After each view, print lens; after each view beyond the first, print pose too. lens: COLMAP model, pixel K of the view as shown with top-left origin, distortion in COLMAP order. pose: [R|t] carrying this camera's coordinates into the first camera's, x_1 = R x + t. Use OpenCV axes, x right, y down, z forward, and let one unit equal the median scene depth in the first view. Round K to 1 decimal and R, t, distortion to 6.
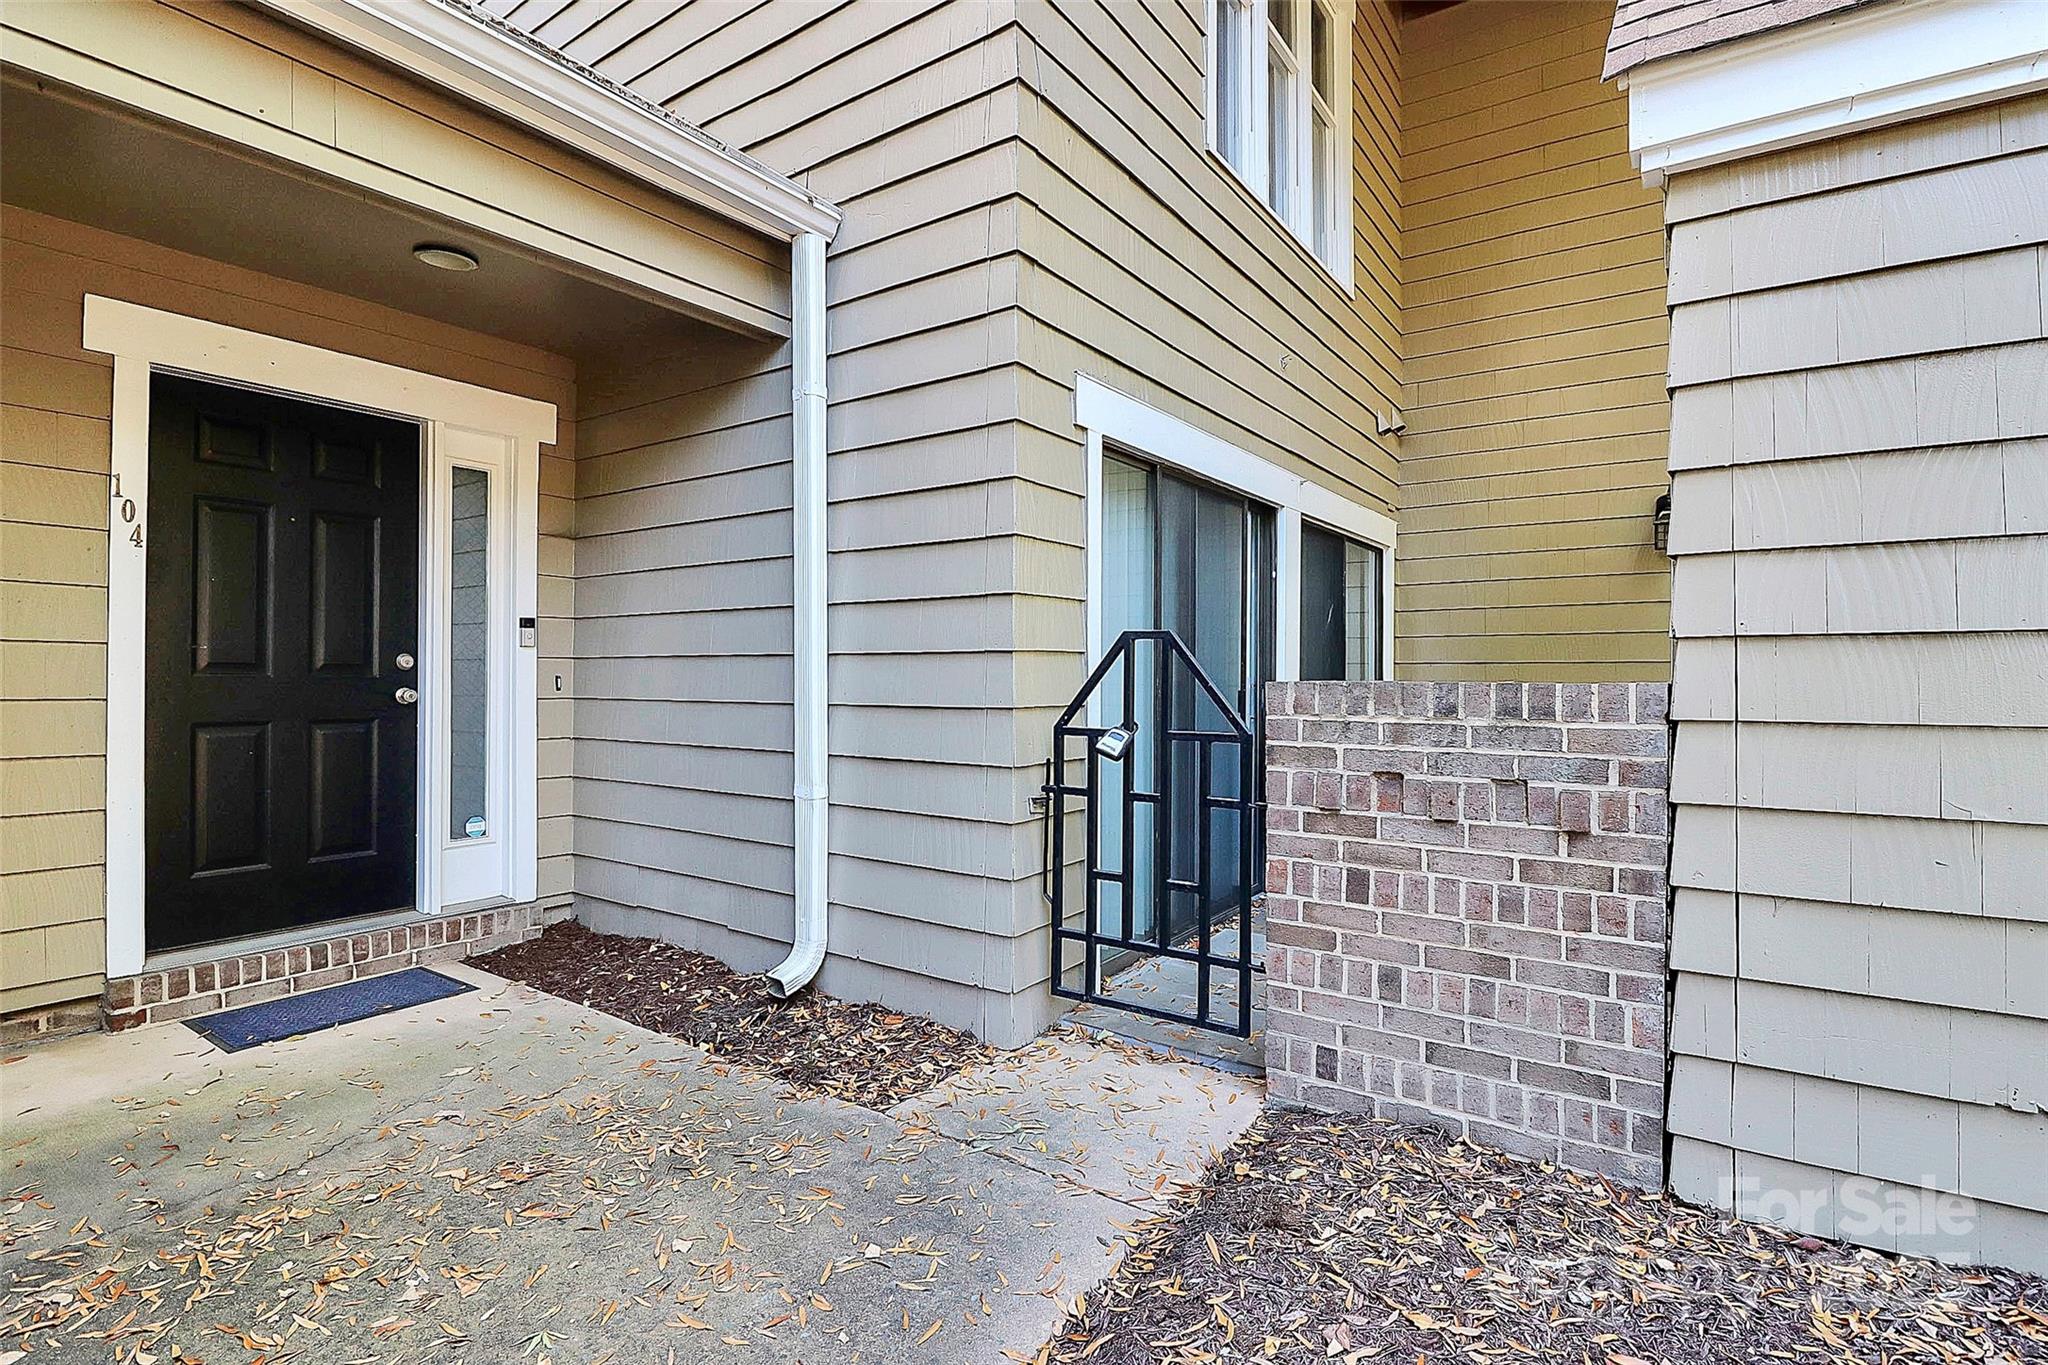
lens RADIAL K [[991.2, 0, 1024.0], [0, 991.2, 682.5], [0, 0, 1]] dist [0.000314, 0.000084]
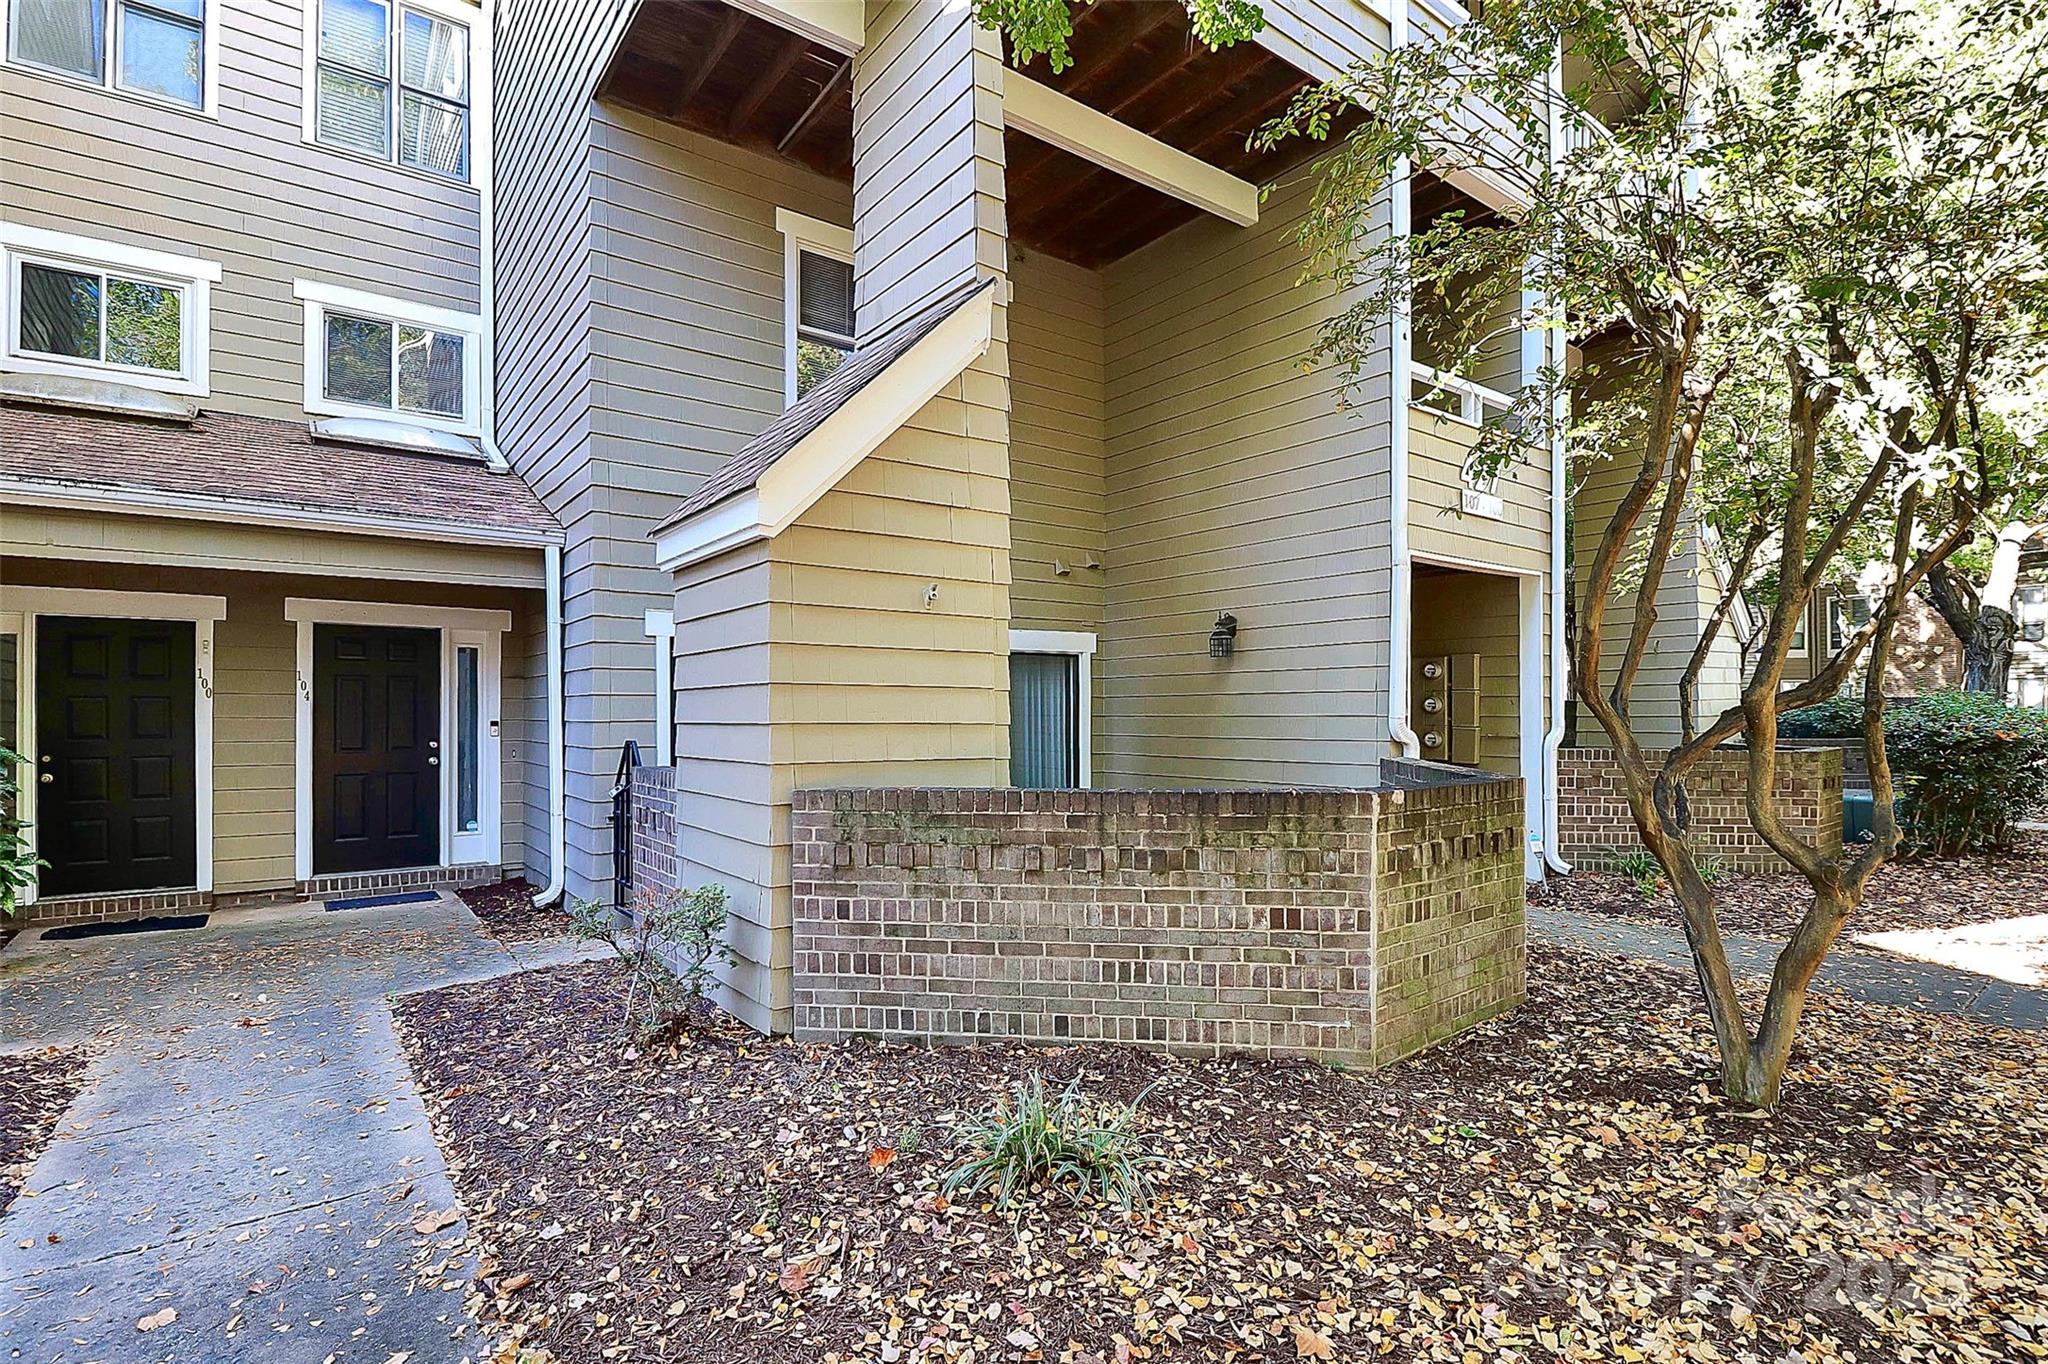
lens RADIAL K [[970.0, 0, 1022.0], [0, 970.0, 703.7], [0, 0, 1]] dist [-0.000694, -0.000054]
pose [[0.948291, -0.004121, -0.317376, 1.318284], [-0.000369, 0.999901, -0.014086, -0.087026], [0.317402, 0.013475, 0.948195, -0.596683]]
